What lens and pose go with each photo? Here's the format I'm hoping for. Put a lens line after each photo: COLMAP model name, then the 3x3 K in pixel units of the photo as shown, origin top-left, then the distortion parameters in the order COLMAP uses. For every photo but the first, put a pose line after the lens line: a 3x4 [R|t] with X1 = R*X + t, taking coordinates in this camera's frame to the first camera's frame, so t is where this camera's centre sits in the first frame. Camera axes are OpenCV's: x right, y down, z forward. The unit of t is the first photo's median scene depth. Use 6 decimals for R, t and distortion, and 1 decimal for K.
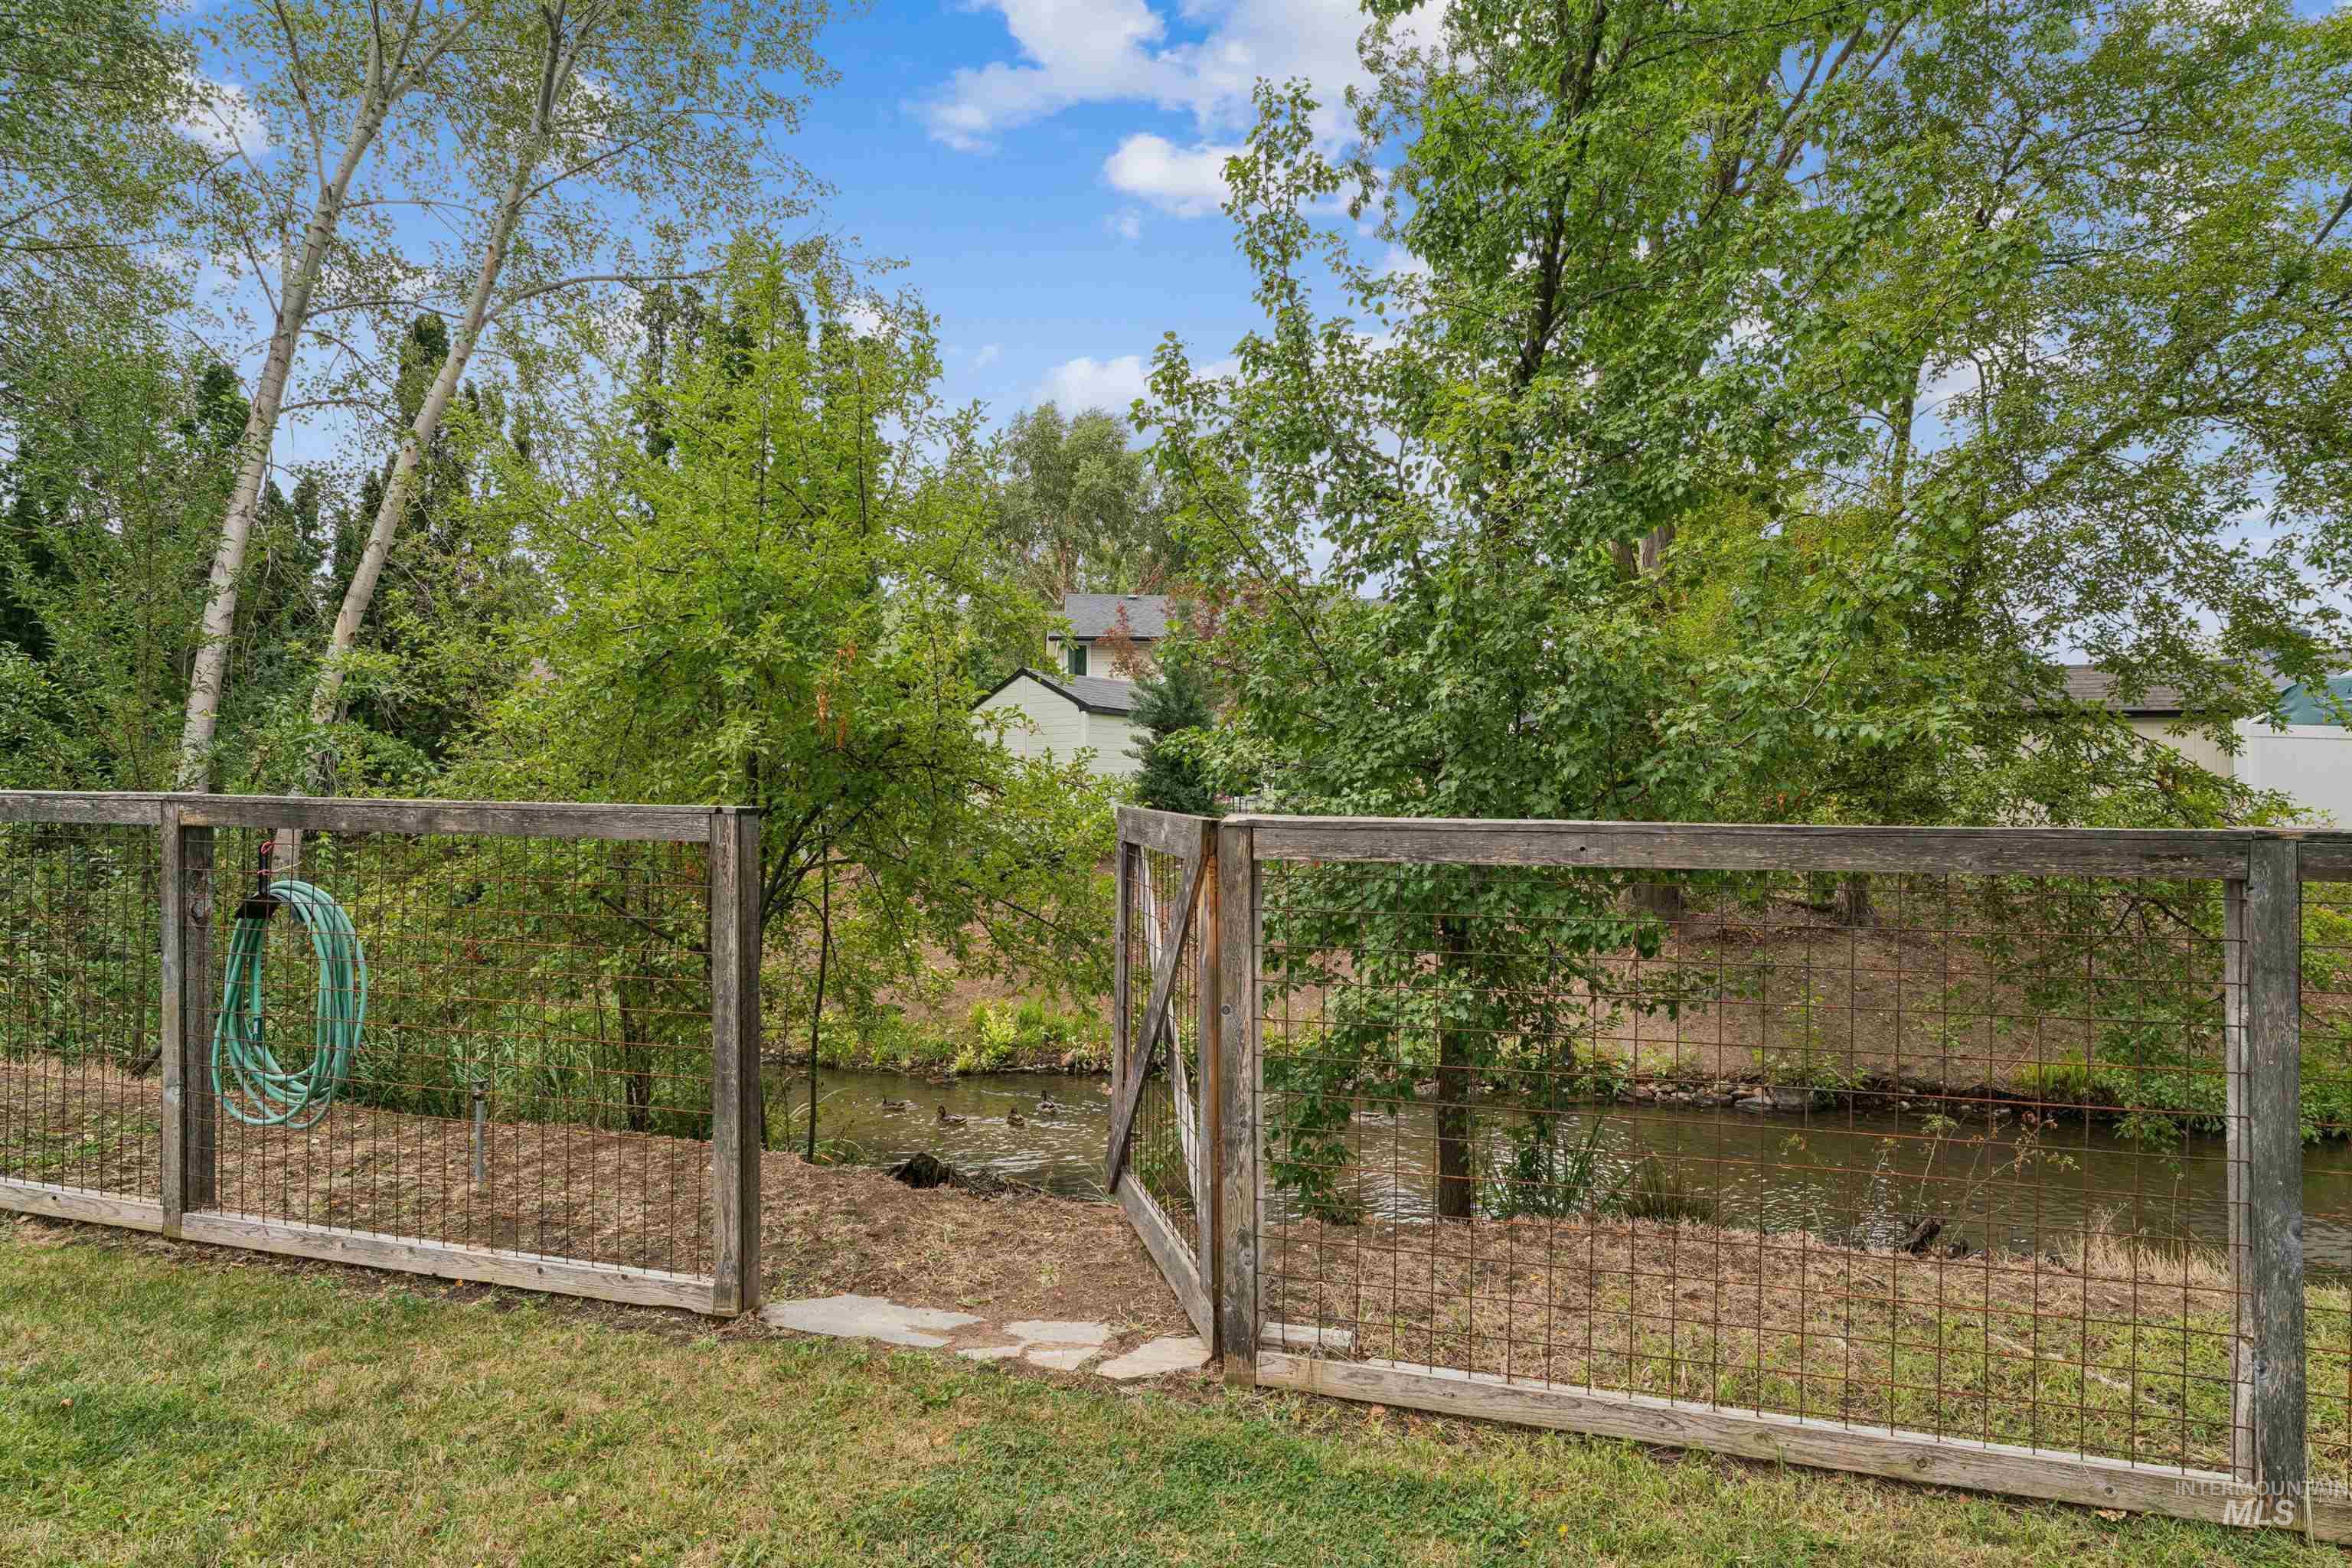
lens RADIAL K [[1180.3, 0, 1166.5], [0, 1180.3, 794.1], [0, 0, 1]] dist [-0.014444, -0.000218]
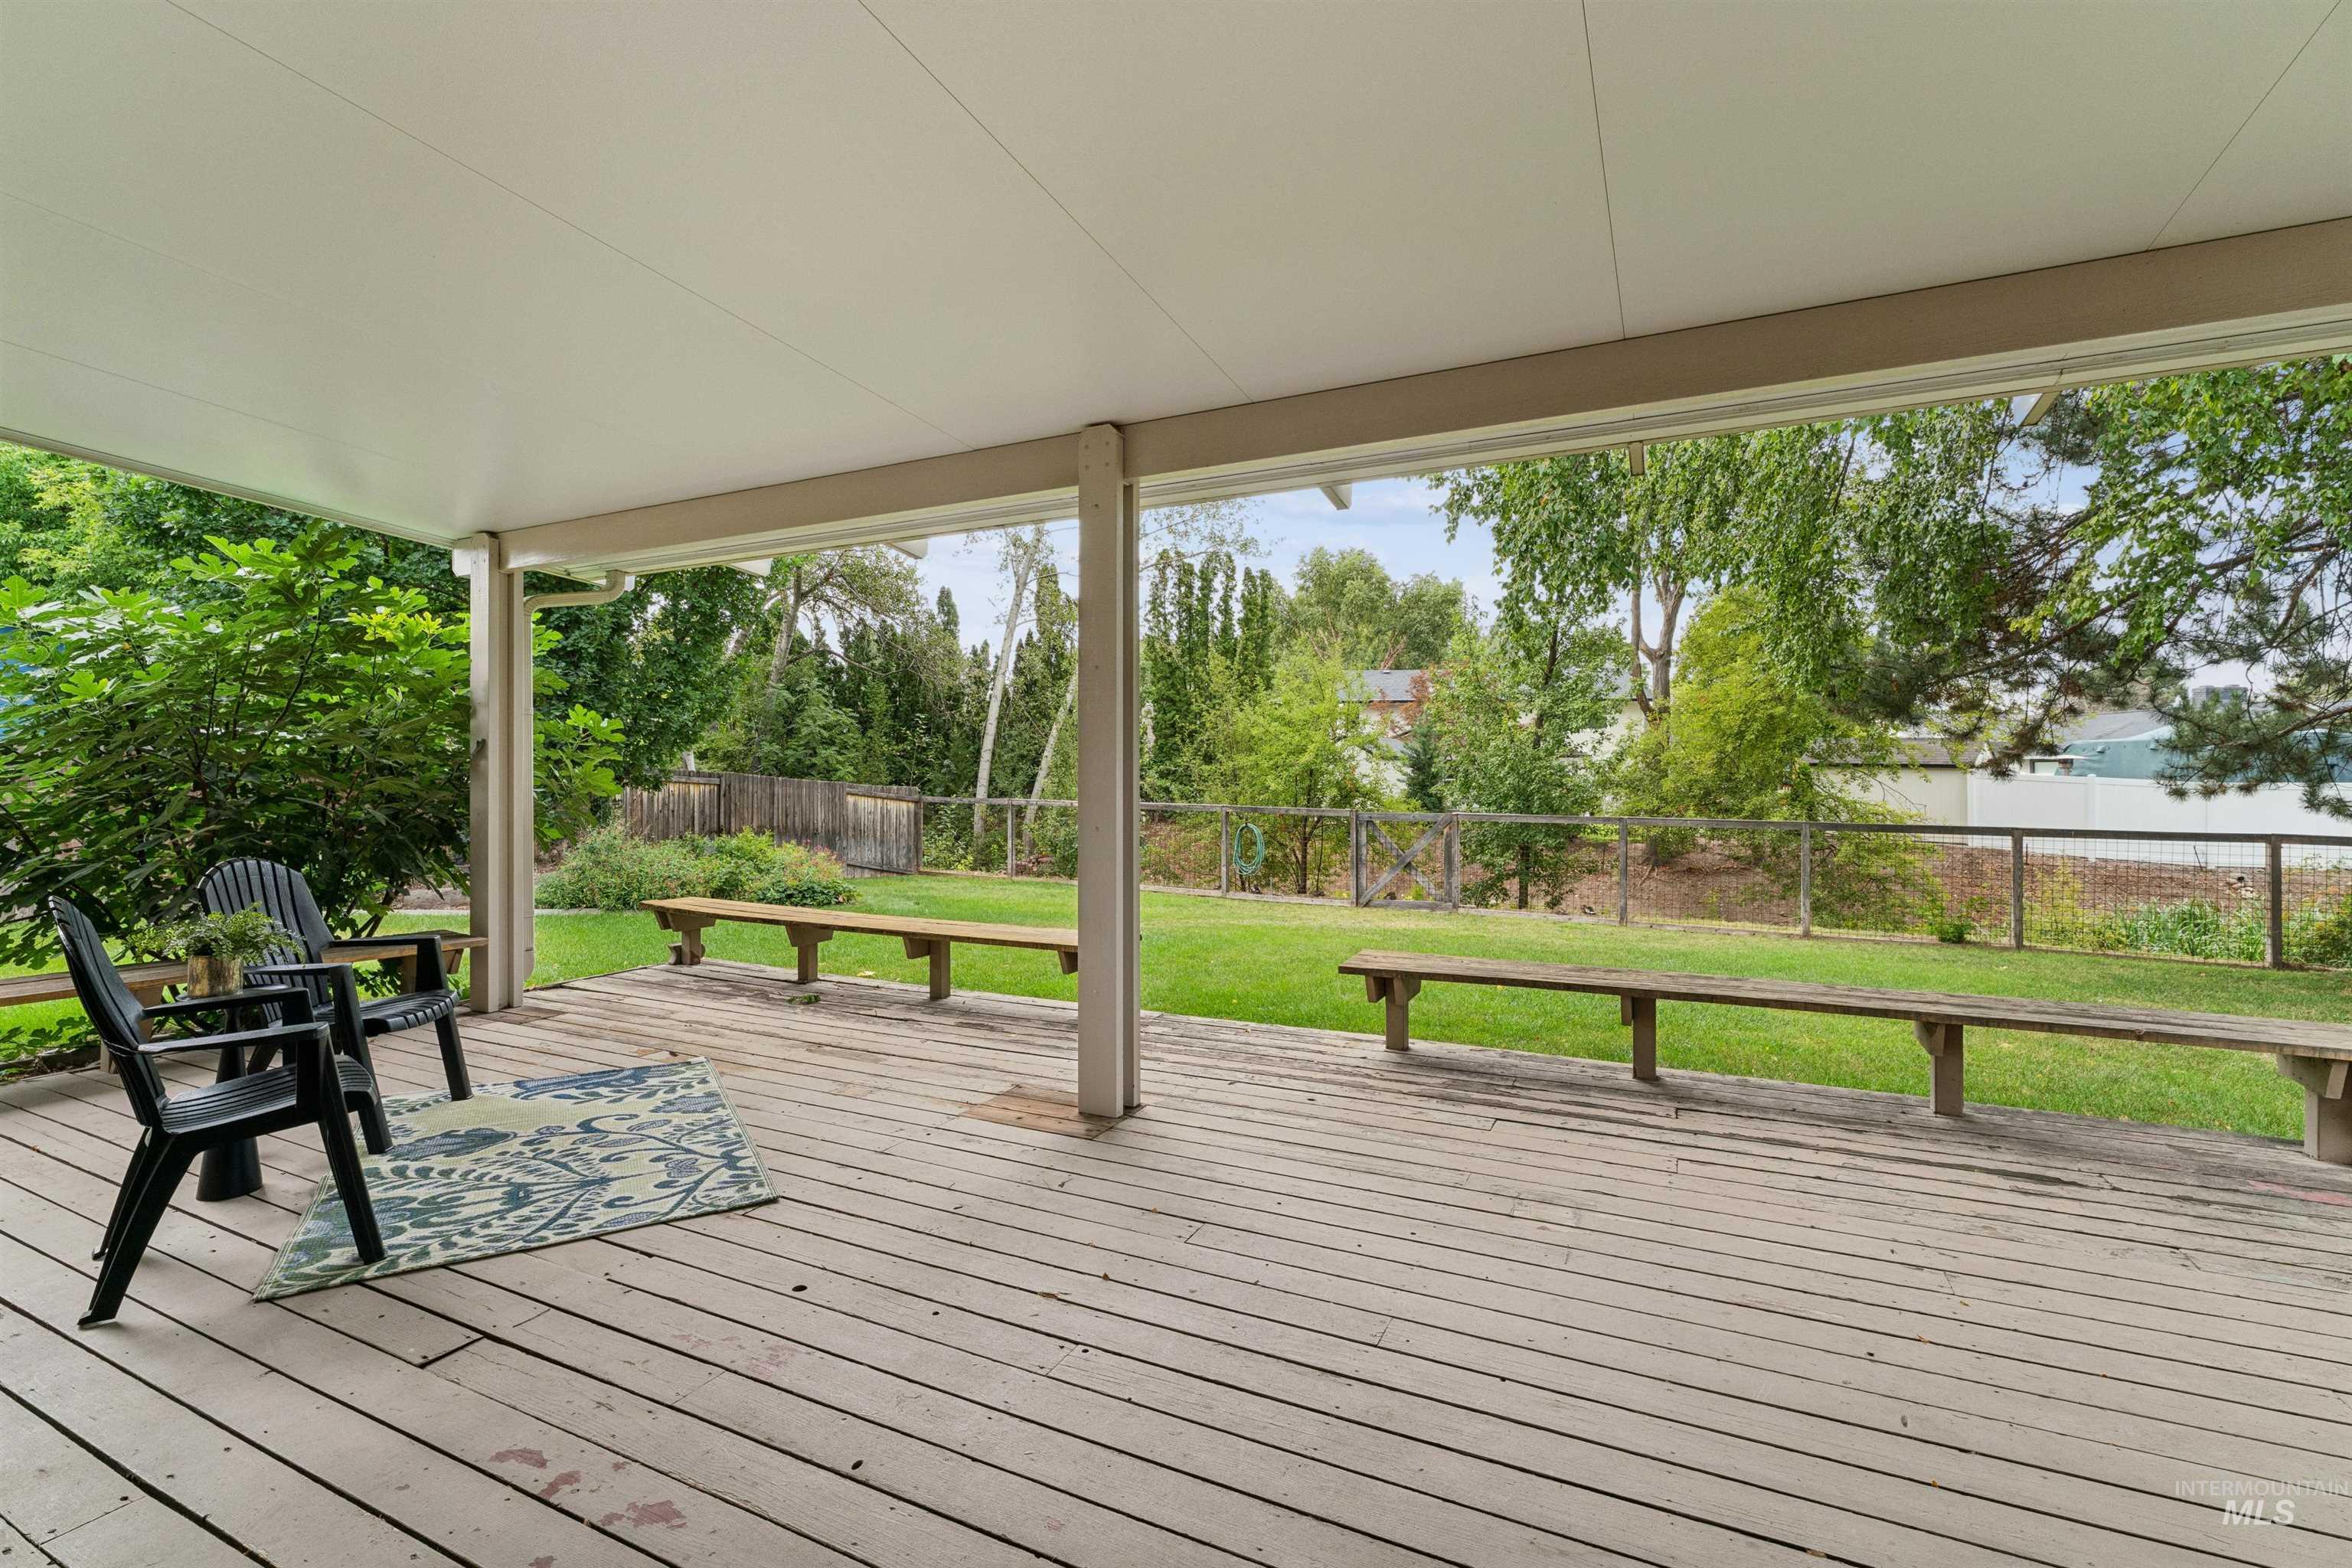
lens RADIAL K [[1016.2, 0, 1179.9], [0, 1016.2, 780.9], [0, 0, 1]] dist [0.000075, 0.001041]
pose [[0.981341, 0.010801, -0.191974, -0.072461], [-0.009577, 0.999927, 0.007304, -0.040177], [0.192039, -0.005330, 0.981373, -0.972808]]
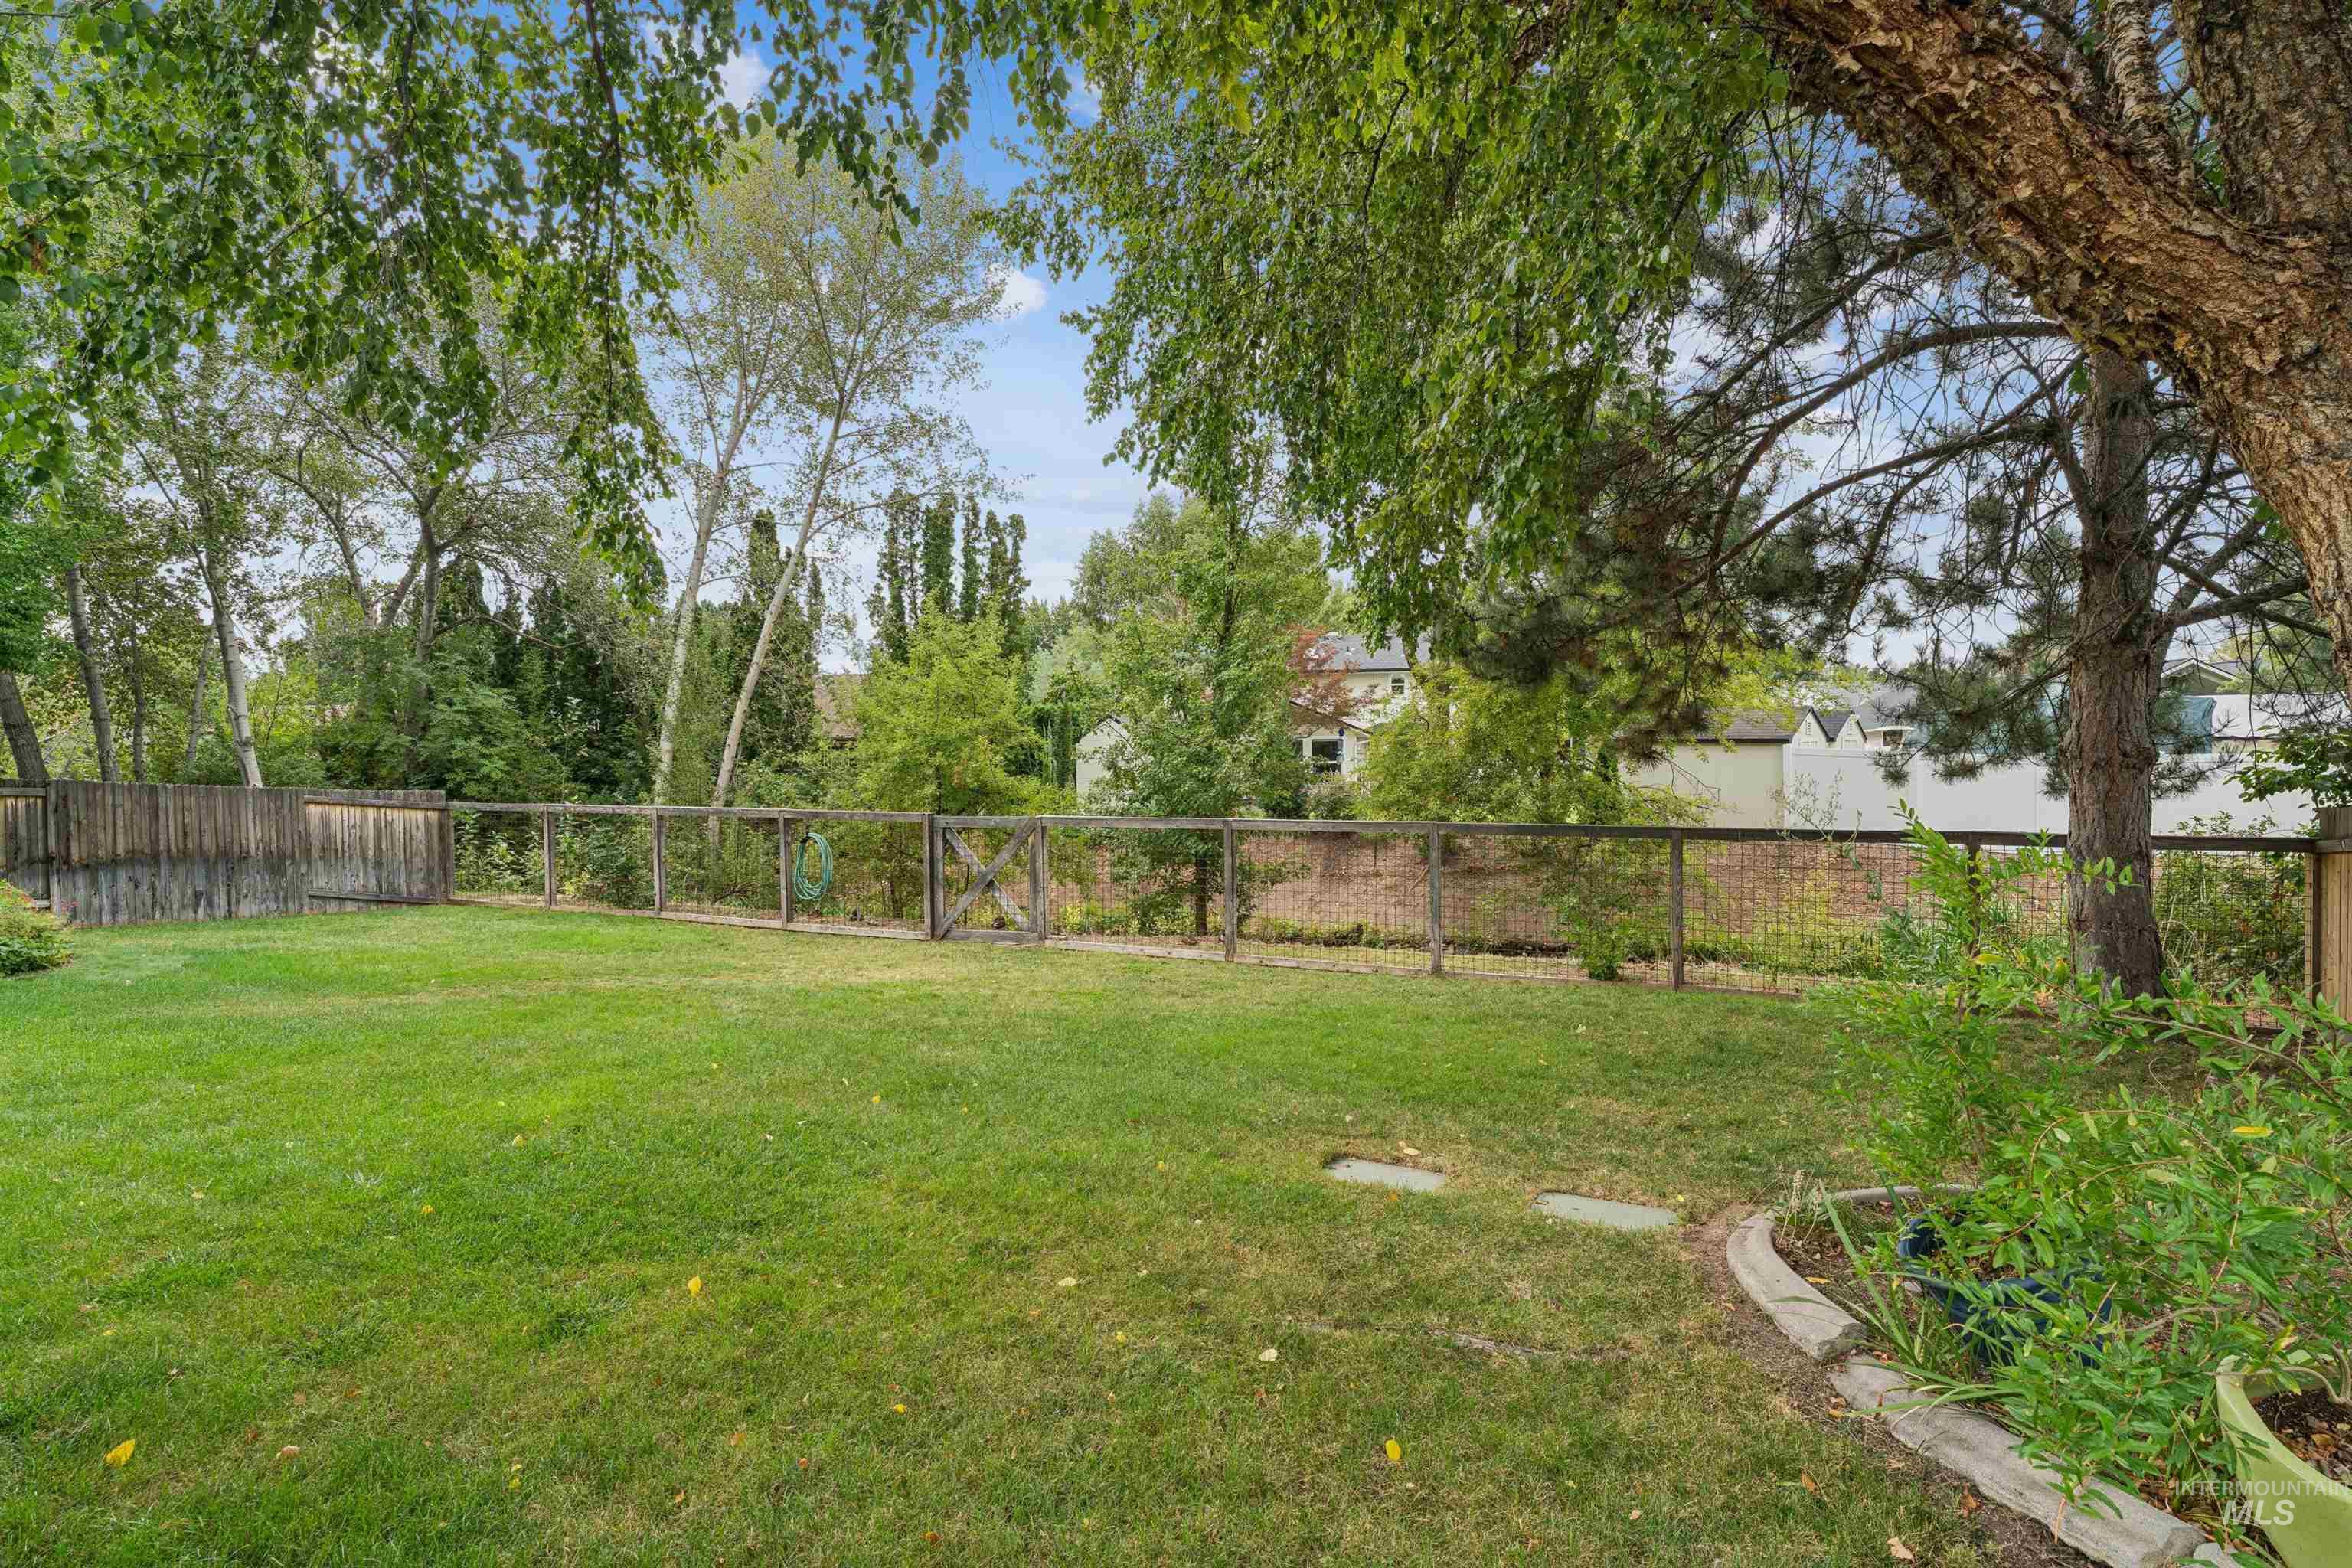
lens RADIAL K [[1128.2, 0, 1182.5], [0, 1128.2, 770.9], [0, 0, 1]] dist [-0.002443, 0.000142]
pose [[0.989263, -0.006064, -0.146022, 0.287372], [0.008194, 0.999869, 0.013991, -0.050754], [0.145918, -0.015037, 0.989182, -0.726915]]
